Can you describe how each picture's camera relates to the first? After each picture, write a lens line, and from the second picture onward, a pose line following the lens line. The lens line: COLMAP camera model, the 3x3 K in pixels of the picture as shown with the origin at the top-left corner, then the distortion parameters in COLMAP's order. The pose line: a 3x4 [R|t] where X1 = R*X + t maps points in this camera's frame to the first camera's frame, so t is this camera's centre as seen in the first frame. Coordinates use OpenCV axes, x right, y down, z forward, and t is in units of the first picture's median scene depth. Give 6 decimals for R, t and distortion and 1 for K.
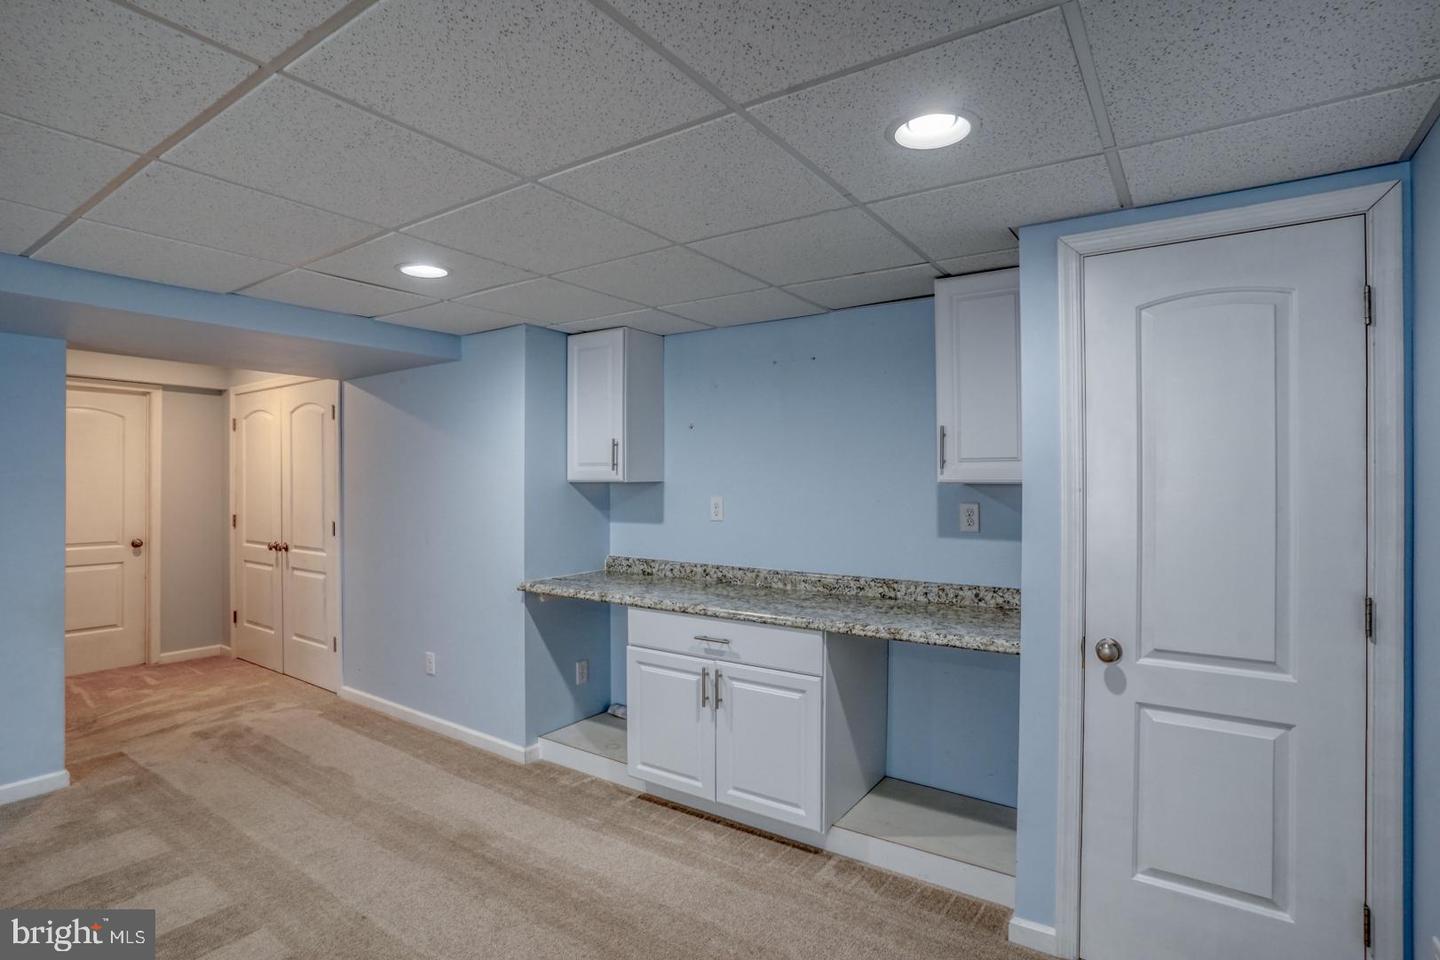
lens RADIAL K [[736.4, 0, 723.2], [0, 736.4, 472.6], [0, 0, 1]] dist [-0.087311, 0.042907]
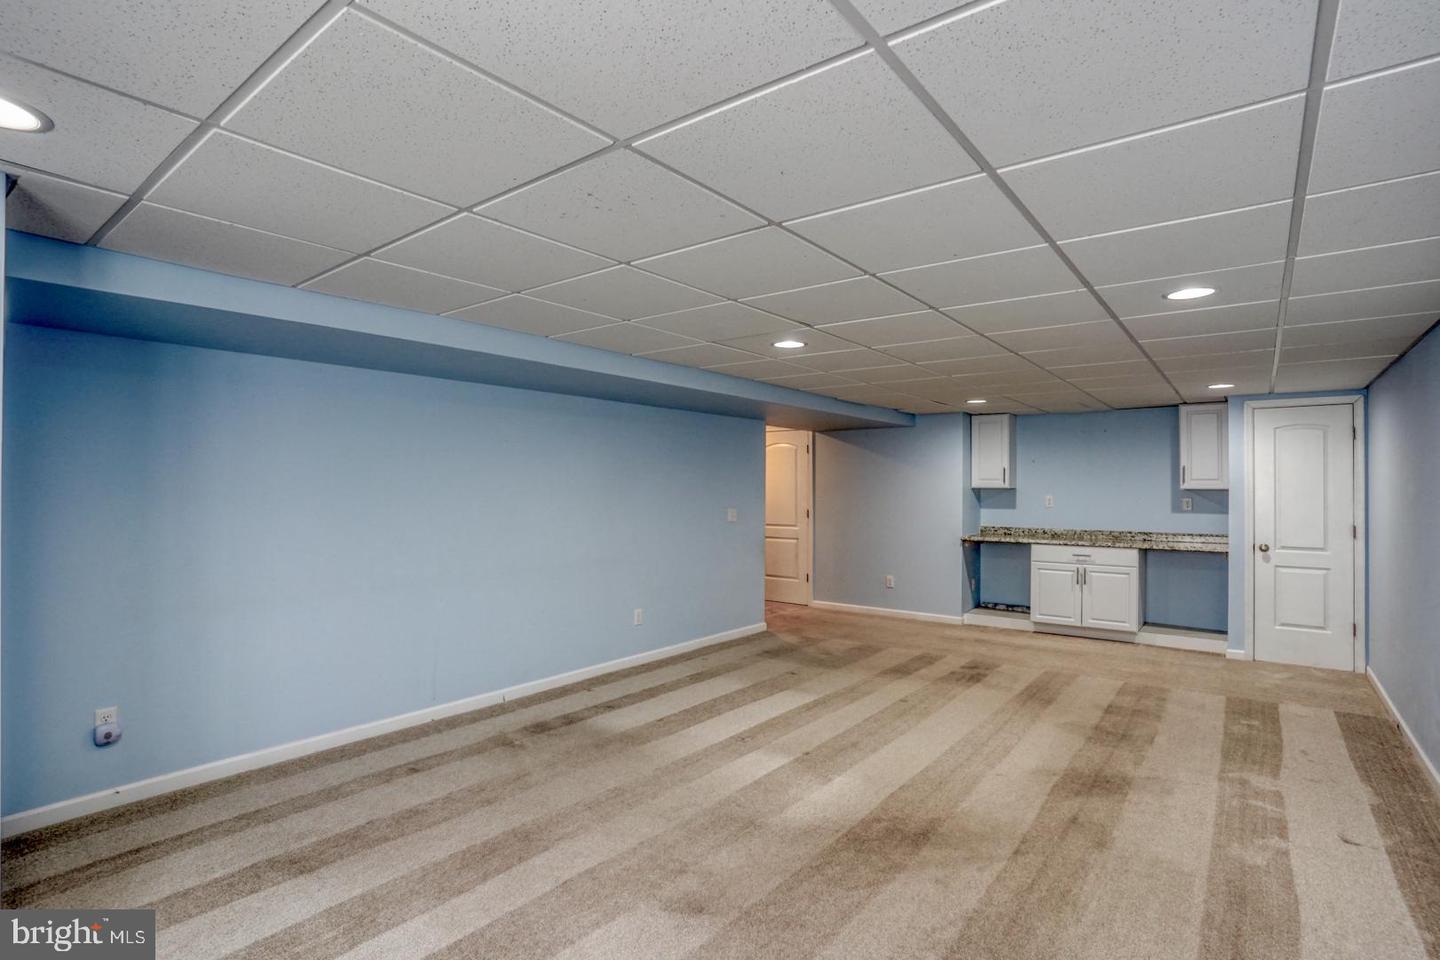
lens RADIAL K [[705.8, 0, 747.3], [0, 705.8, 476.5], [0, 0, 1]] dist [-0.089095, 0.037918]
pose [[0.999341, 0.004194, -0.036058, -1.009220], [-0.004419, 0.999971, -0.006141, -0.006760], [0.036031, 0.006297, 0.999331, -1.257429]]
